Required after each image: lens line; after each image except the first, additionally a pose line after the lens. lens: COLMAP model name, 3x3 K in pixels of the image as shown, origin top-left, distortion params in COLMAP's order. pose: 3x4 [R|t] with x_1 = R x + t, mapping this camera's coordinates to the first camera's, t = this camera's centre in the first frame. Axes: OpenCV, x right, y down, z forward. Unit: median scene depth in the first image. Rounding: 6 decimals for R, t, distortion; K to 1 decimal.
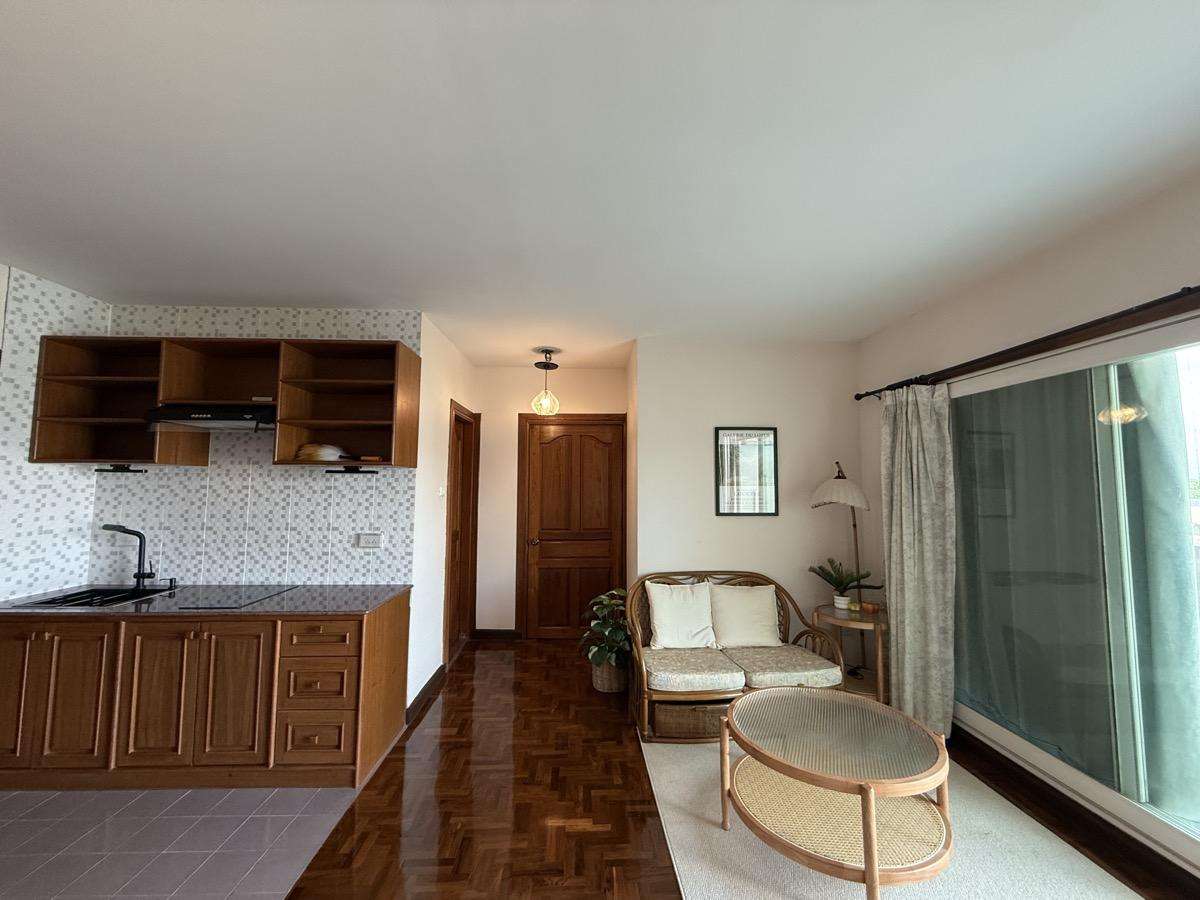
lens RADIAL K [[483.9, 0, 601.8], [0, 483.9, 448.3], [0, 0, 1]] dist [0.003016, -0.000004]
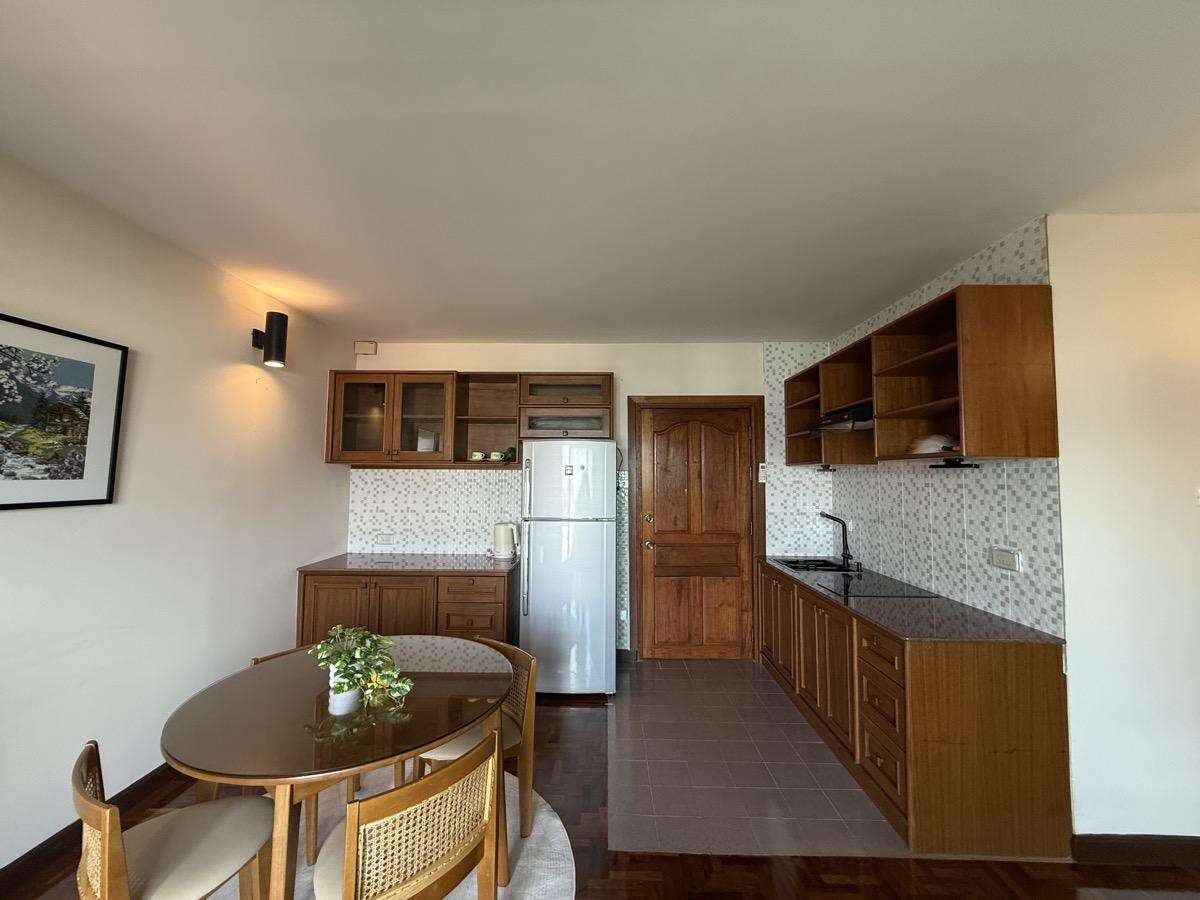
lens RADIAL K [[483.9, 0, 597.6], [0, 483.9, 450.5], [0, 0, 1]] dist [0.003016, -0.000004]
pose [[-0.060466, -0.059088, -0.996420, 0.306998], [0.066380, 0.995798, -0.063080, 0.033140], [0.995961, -0.069957, -0.056289, 0.451342]]
